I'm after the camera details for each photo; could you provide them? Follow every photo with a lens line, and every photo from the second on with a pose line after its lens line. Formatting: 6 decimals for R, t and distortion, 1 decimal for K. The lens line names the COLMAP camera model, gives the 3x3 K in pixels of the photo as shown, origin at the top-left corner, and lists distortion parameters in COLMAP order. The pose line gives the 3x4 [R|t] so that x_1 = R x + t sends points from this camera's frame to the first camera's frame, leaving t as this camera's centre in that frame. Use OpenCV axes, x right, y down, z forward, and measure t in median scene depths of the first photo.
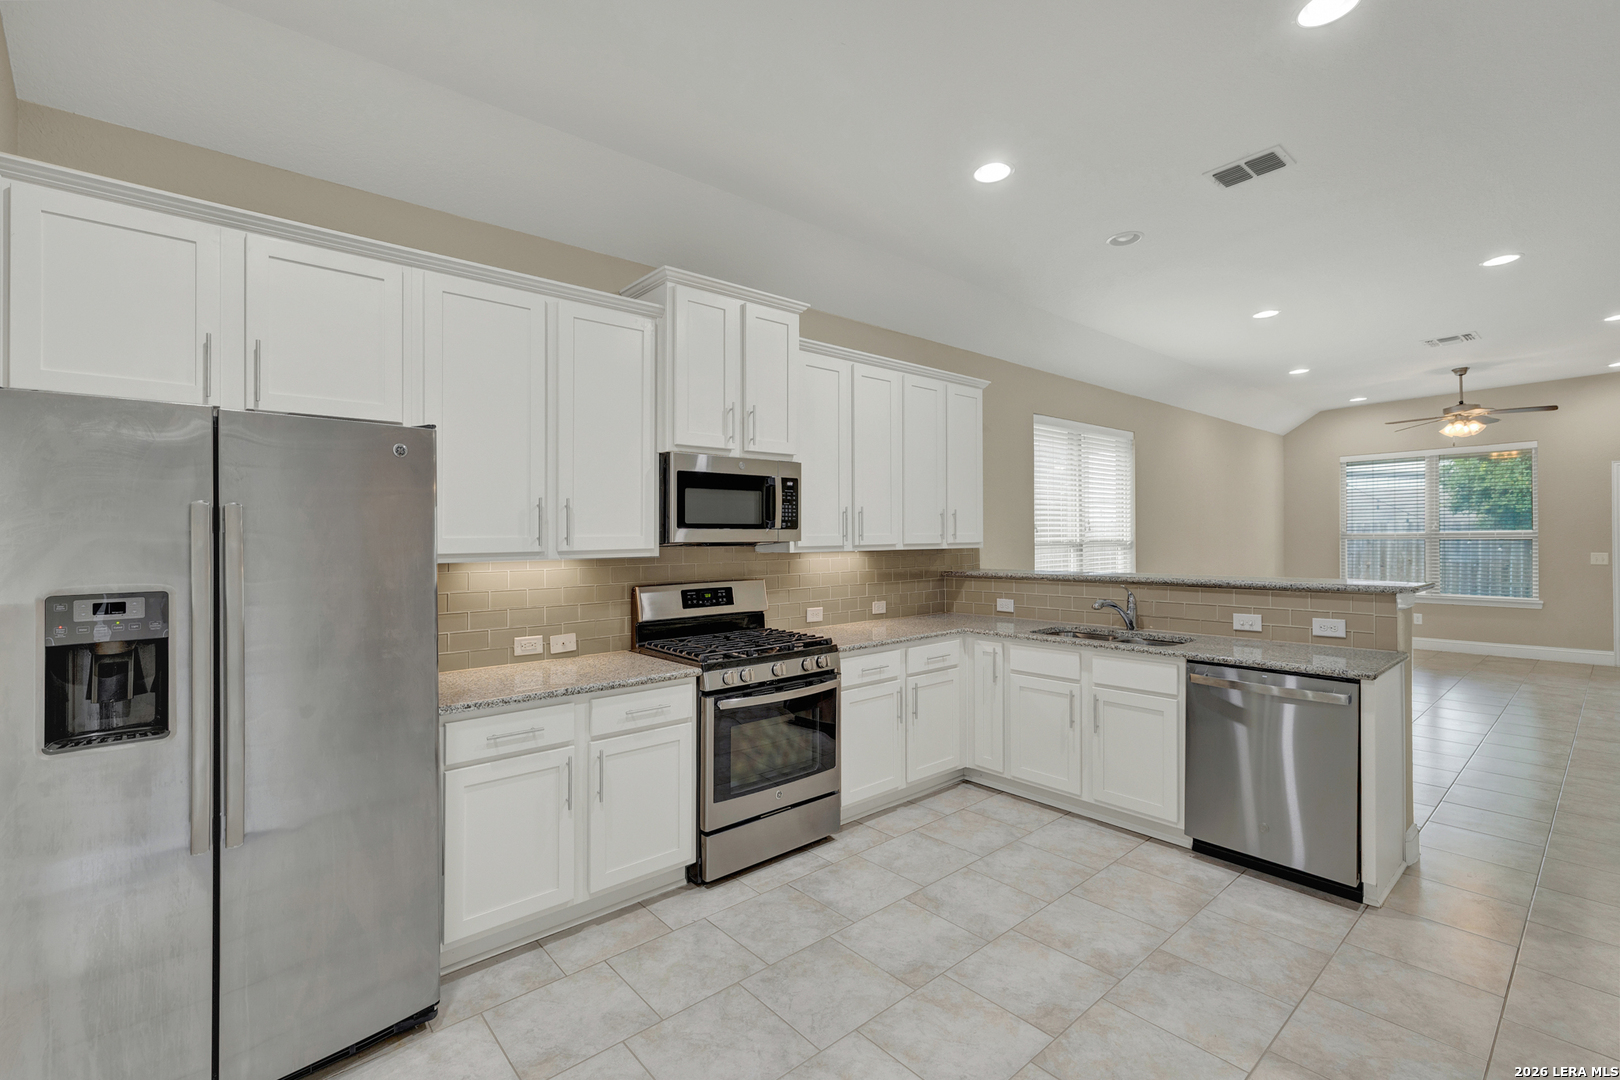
lens RADIAL K [[699.1, 0, 803.7], [0, 699.1, 543.5], [0, 0, 1]] dist [-0.001448, 0.000032]
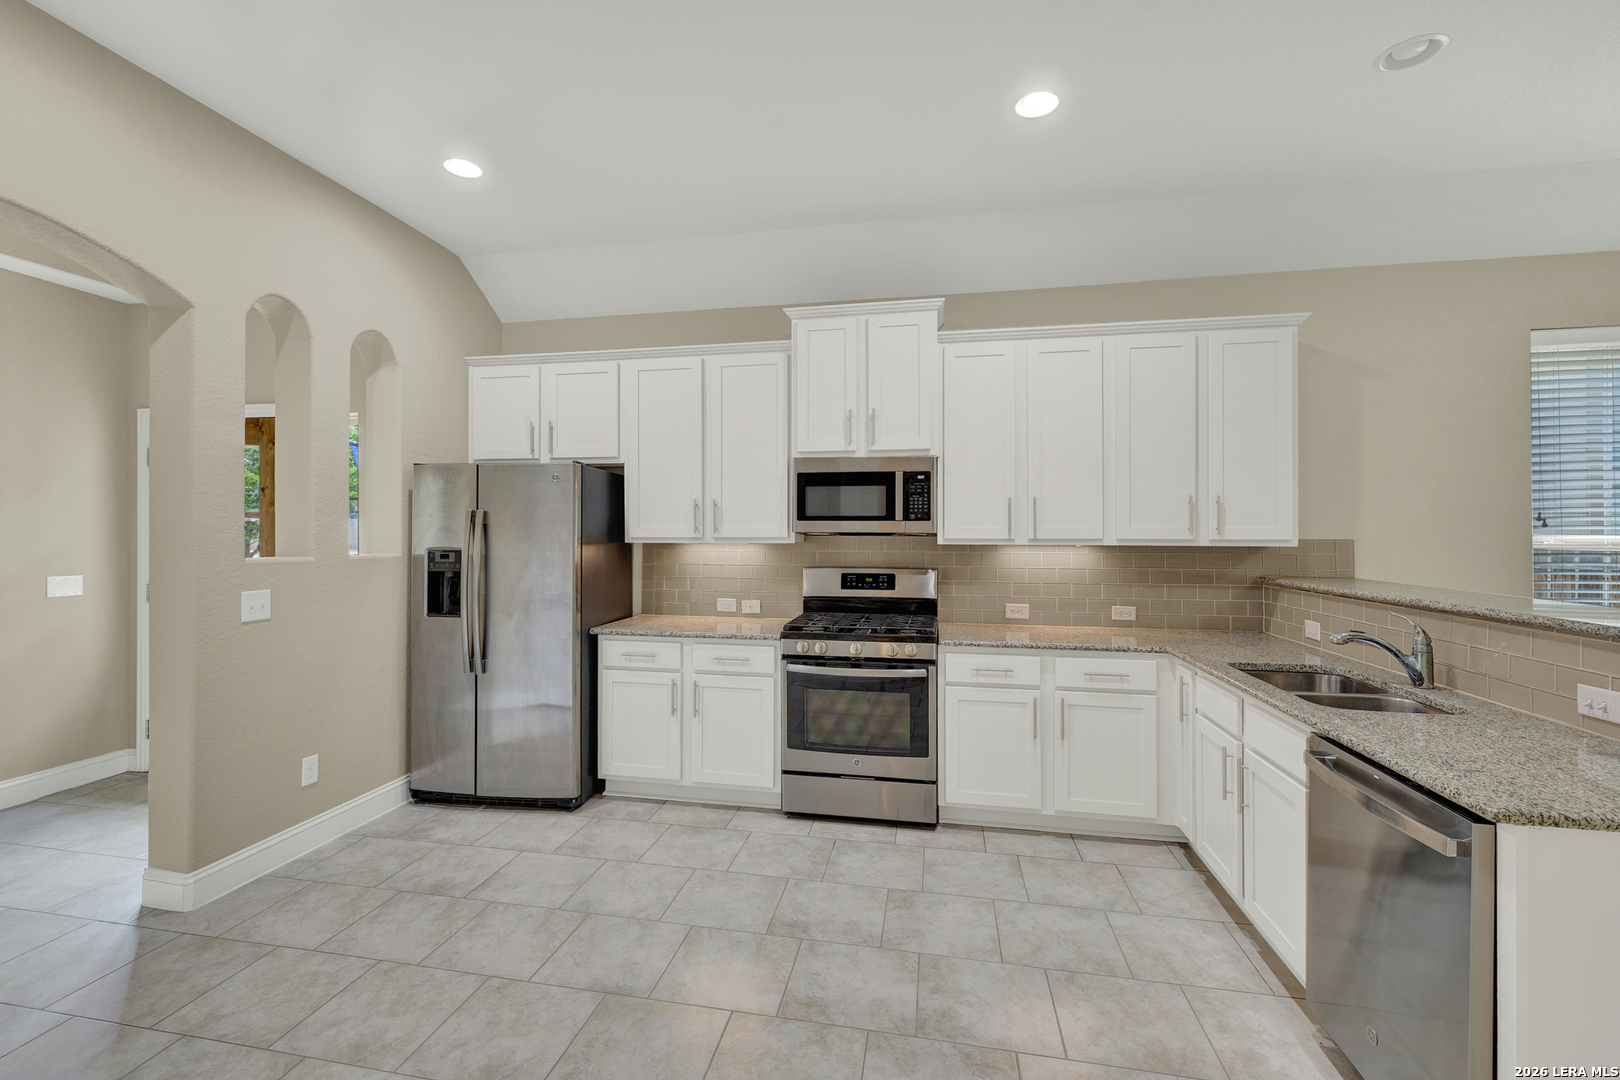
lens RADIAL K [[695.7, 0, 799.6], [0, 695.7, 531.5], [0, 0, 1]] dist [0.002324, 0.000290]
pose [[0.623482, 0.014374, -0.781706, 0.702248], [-0.014045, 0.999876, 0.007184, -0.010158], [0.781712, 0.006500, 0.623606, 0.226537]]
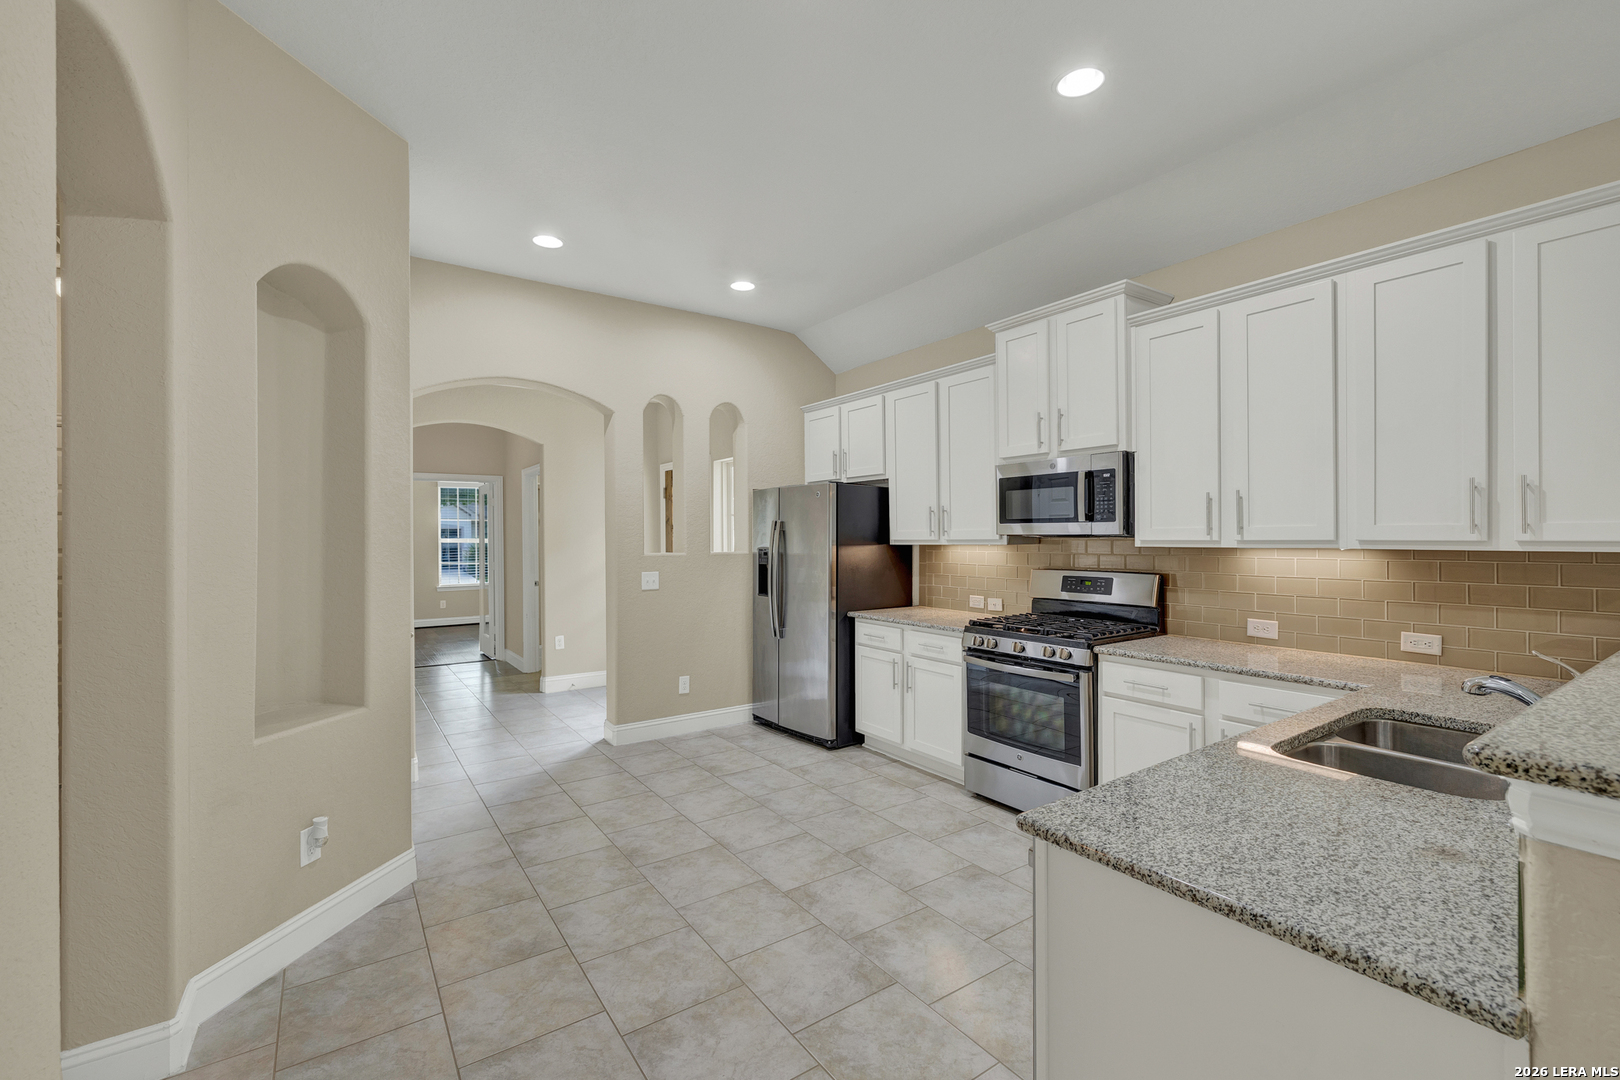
lens RADIAL K [[699.1, 0, 803.7], [0, 699.1, 543.5], [0, 0, 1]] dist [-0.001448, 0.000032]
pose [[-0.101449, 0.024783, -0.994532, 1.036825], [0.002995, 0.999693, 0.024606, -0.016228], [0.994836, -0.000482, -0.101492, 0.707695]]
